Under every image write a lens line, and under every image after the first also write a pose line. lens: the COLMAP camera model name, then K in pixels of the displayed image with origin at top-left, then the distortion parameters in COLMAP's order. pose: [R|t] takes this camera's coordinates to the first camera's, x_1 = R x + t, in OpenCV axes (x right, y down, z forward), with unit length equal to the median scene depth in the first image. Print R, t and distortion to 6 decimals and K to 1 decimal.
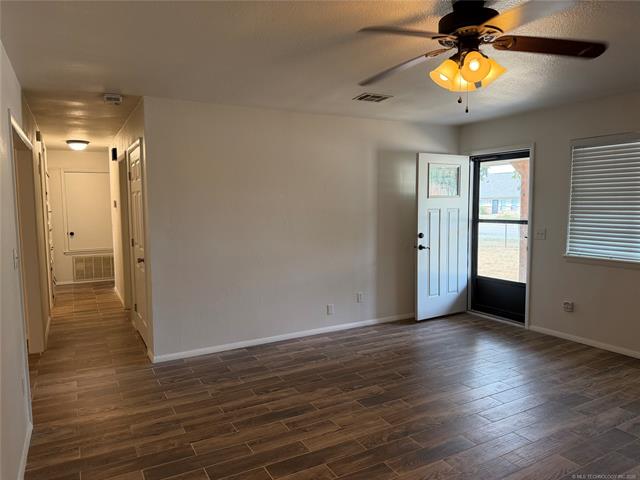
lens RADIAL K [[451.3, 0, 317.9], [0, 451.3, 243.1], [0, 0, 1]] dist [0.024262, -0.027454]
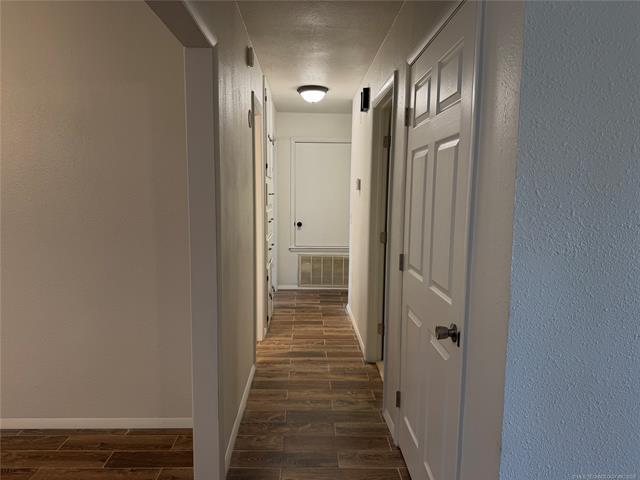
lens RADIAL K [[451.3, 0, 319.1], [0, 451.3, 240.4], [0, 0, 1]] dist [0.024262, -0.027454]
pose [[0.891766, 0.067860, -0.447380, -0.224887], [-0.058911, 0.997687, 0.033905, -0.027686], [0.448646, -0.003880, 0.893701, 0.440427]]
